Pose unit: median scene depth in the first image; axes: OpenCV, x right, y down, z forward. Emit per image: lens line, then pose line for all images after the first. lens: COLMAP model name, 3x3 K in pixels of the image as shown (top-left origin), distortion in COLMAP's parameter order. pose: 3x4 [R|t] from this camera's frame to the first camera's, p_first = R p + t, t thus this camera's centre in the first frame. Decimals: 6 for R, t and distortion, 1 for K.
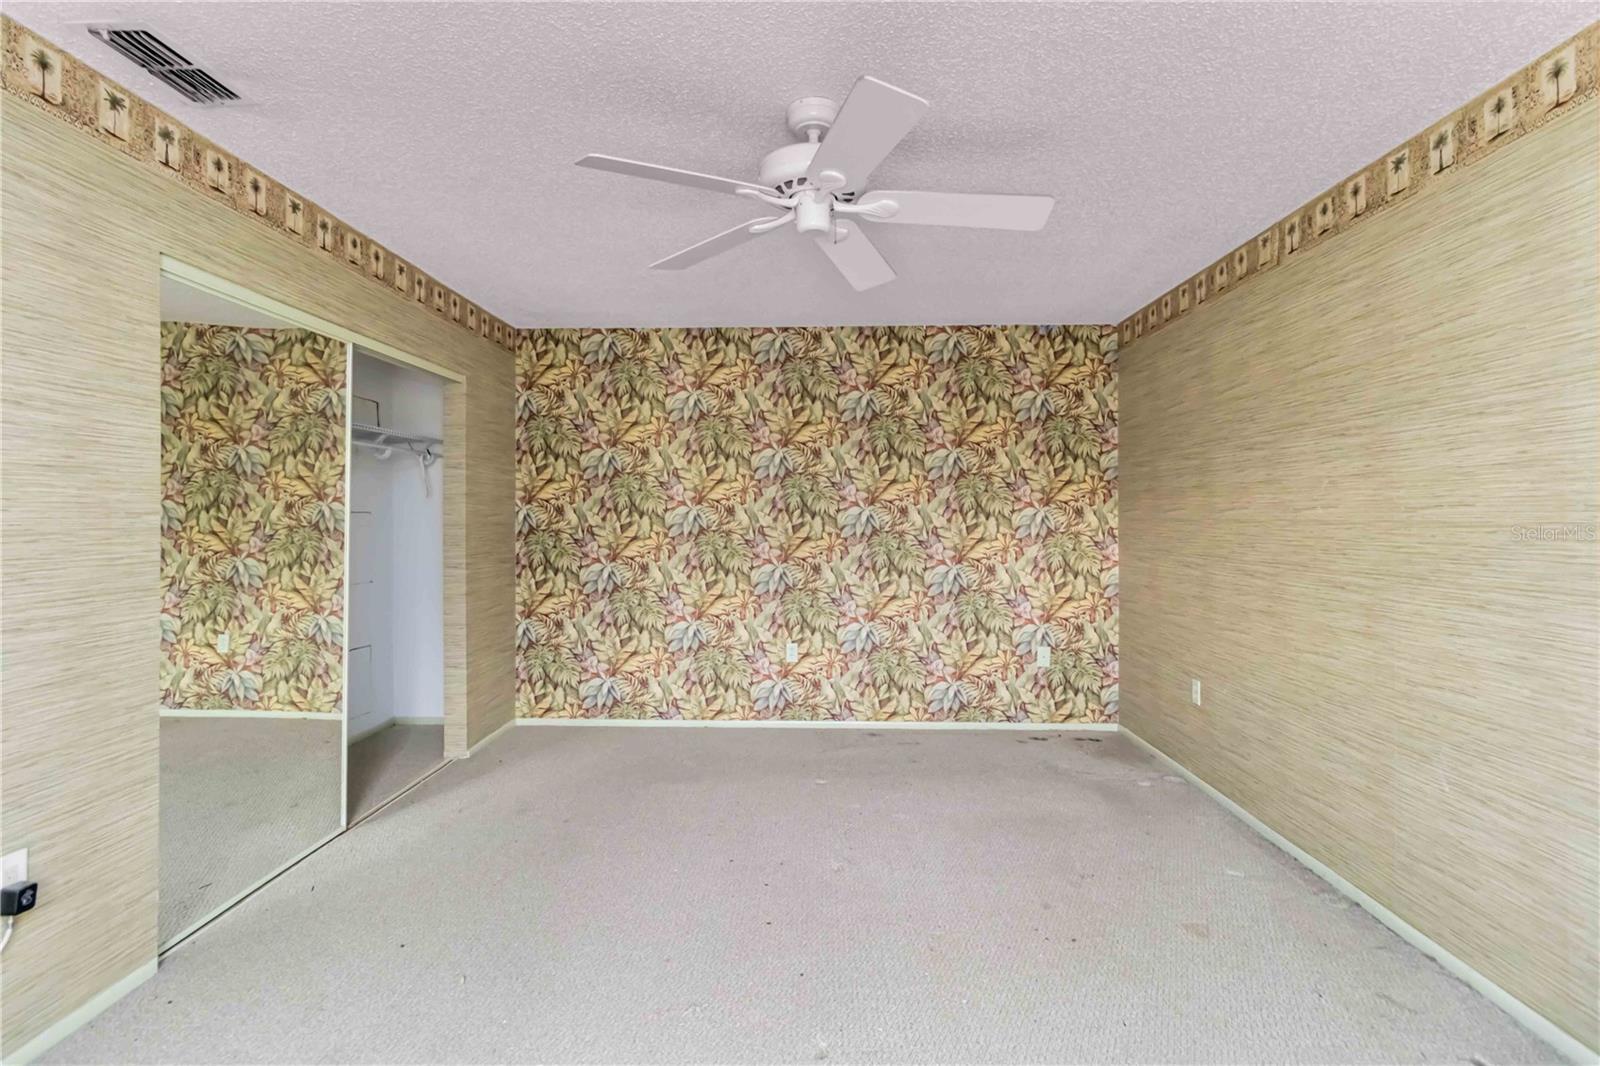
lens RADIAL K [[741.3, 0, 800.5], [0, 741.3, 520.3], [0, 0, 1]] dist [0.000073, 0.000929]
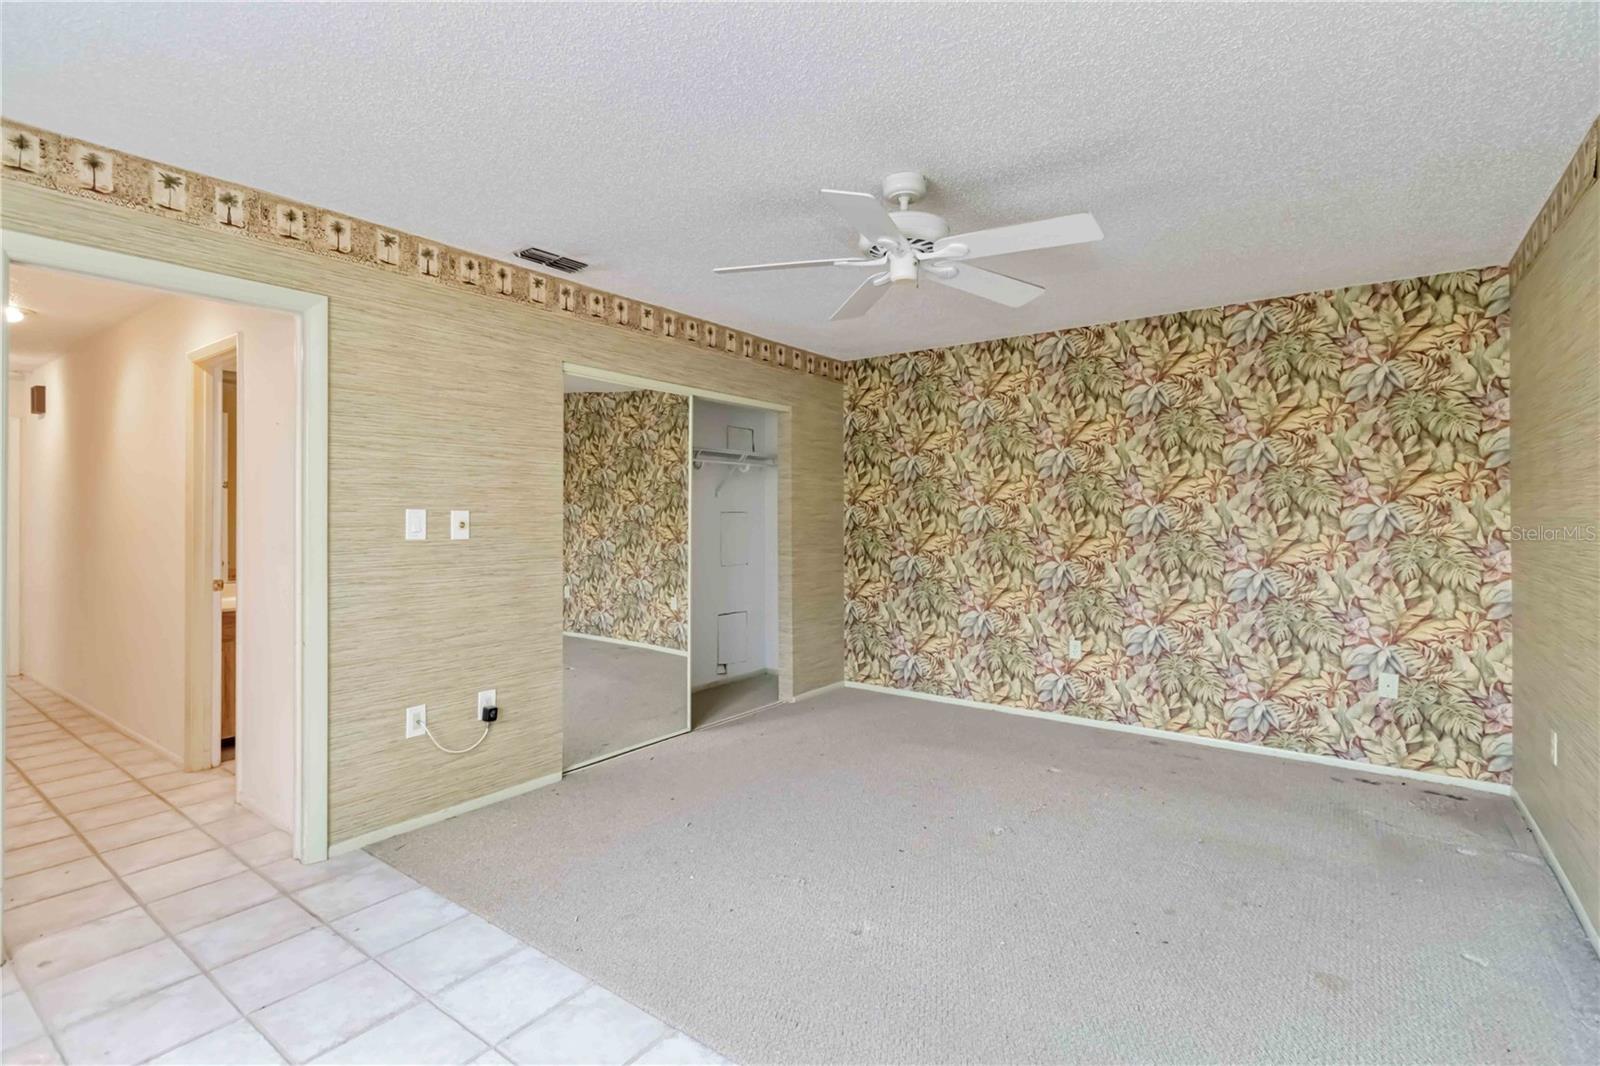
lens RADIAL K [[739.5, 0, 846.5], [0, 739.5, 520.0], [0, 0, 1]] dist [-0.029253, 0.020417]
pose [[0.829331, 0.002702, -0.558751, 0.298360], [-0.002417, 0.999996, 0.001248, 0.001189], [0.558752, 0.000315, 0.829335, -0.008838]]
